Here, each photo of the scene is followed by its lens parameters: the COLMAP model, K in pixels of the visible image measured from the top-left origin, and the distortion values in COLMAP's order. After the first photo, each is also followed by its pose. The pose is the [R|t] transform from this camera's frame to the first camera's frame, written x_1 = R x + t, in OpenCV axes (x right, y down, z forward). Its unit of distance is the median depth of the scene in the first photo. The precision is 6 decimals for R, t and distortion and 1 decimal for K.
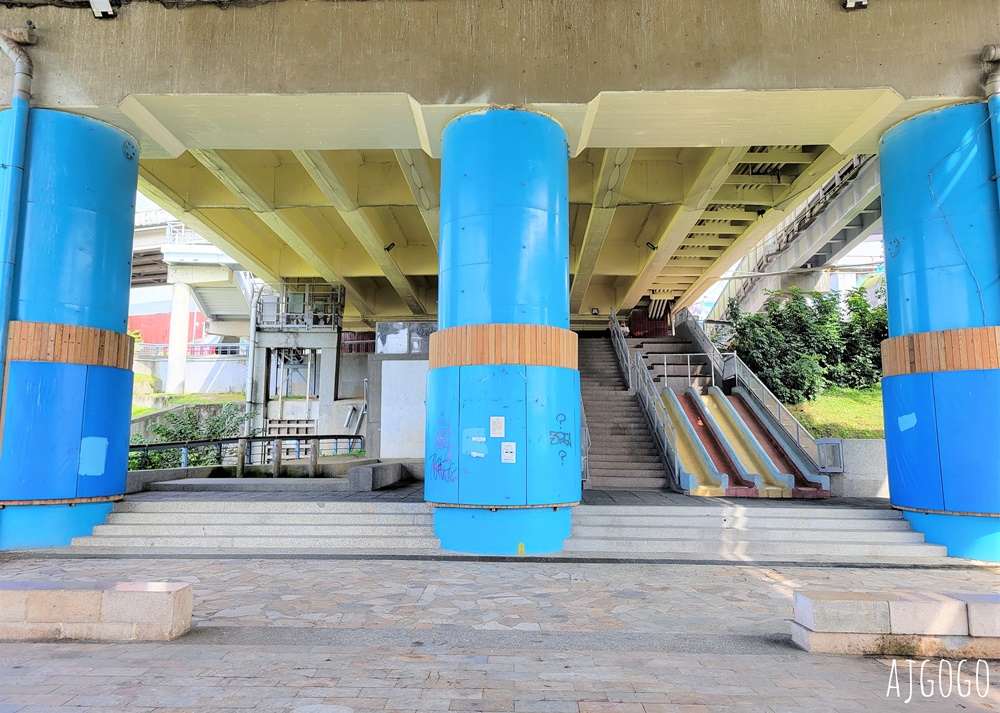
lens RADIAL K [[724.4, 0, 498.2], [0, 724.4, 343.6], [0, 0, 1]] dist [0.004743, 0.000340]
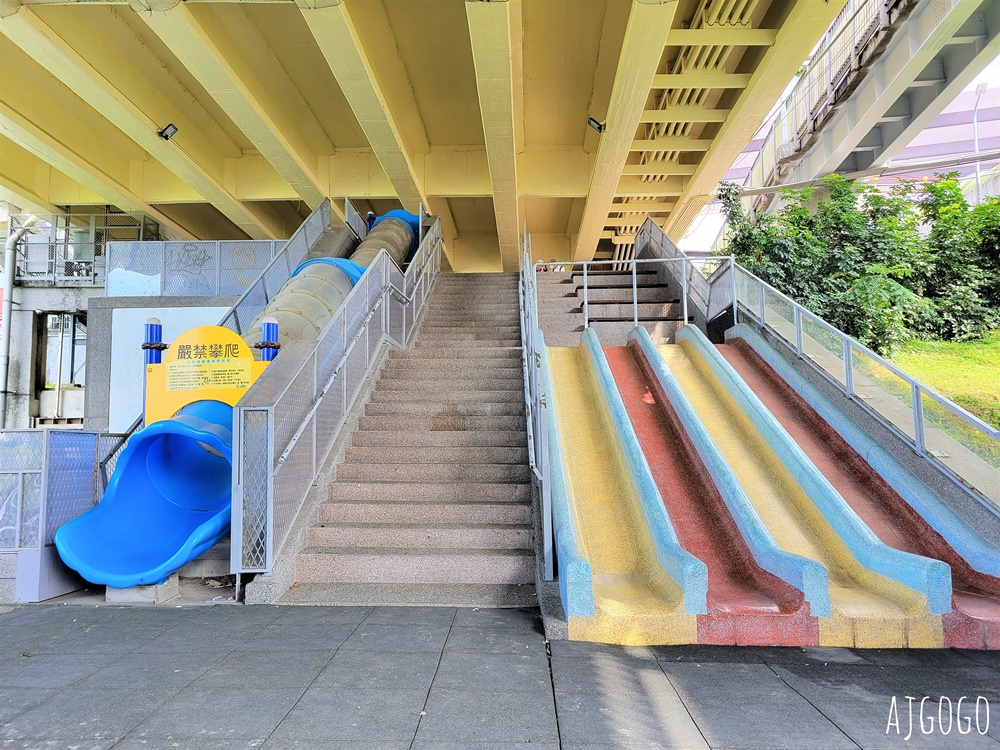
lens RADIAL K [[757.7, 0, 485.9], [0, 757.7, 377.3], [0, 0, 1]] dist [0.054071, -0.046728]
pose [[0.999881, -0.014883, 0.004106, 0.135380], [0.014663, 0.998680, 0.049227, 0.054630], [-0.004833, -0.049161, 0.998779, 0.415269]]
